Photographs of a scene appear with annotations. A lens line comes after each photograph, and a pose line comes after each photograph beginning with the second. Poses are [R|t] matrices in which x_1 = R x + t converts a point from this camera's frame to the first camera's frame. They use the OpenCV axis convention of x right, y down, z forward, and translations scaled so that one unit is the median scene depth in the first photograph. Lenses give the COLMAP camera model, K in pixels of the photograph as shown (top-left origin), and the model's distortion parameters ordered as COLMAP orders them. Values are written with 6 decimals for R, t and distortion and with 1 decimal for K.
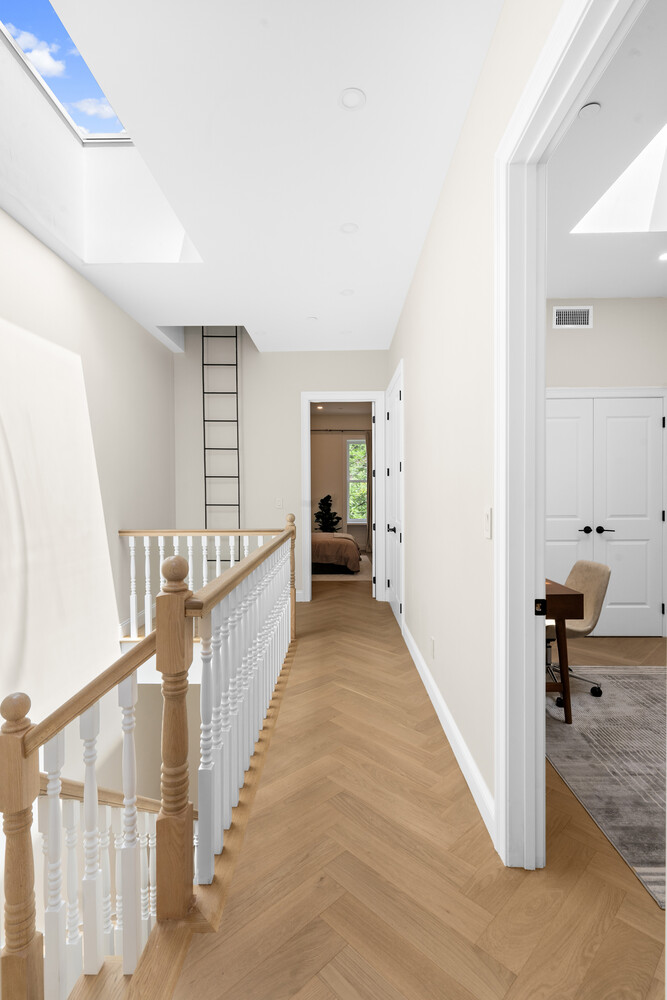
lens RADIAL K [[484.8, 0, 336.7], [0, 484.8, 500.7], [0, 0, 1]] dist [-0.002497, -0.000797]
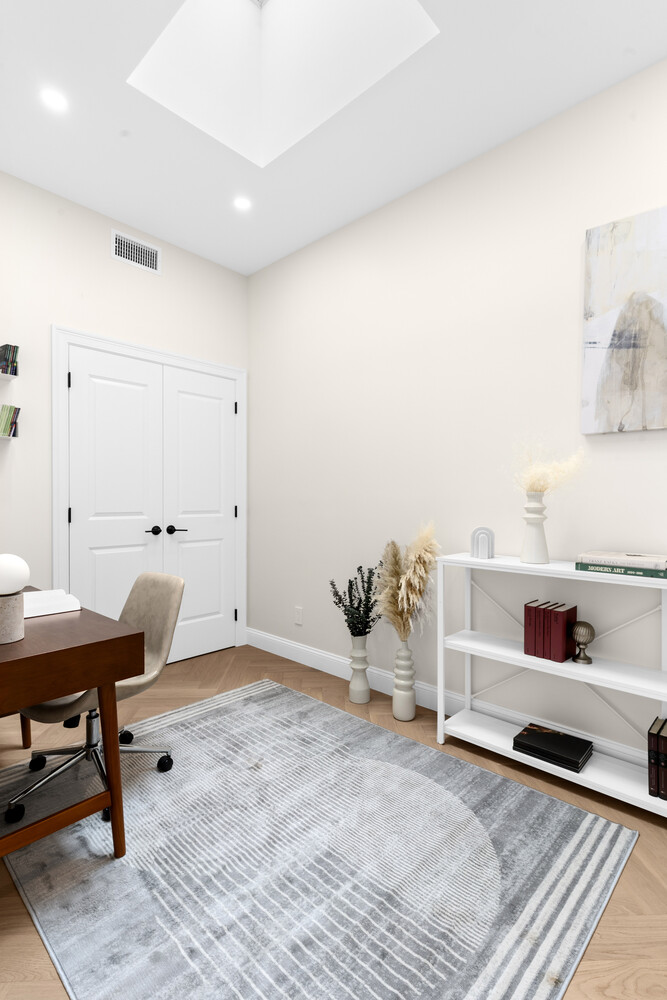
lens RADIAL K [[484.8, 0, 334.6], [0, 484.8, 502.5], [0, 0, 1]] dist [-0.002497, -0.000797]
pose [[0.681933, 0.003180, 0.731408, 0.201140], [0.003237, 0.999968, -0.007366, 0.031036], [-0.731407, 0.007391, 0.681901, 0.360932]]
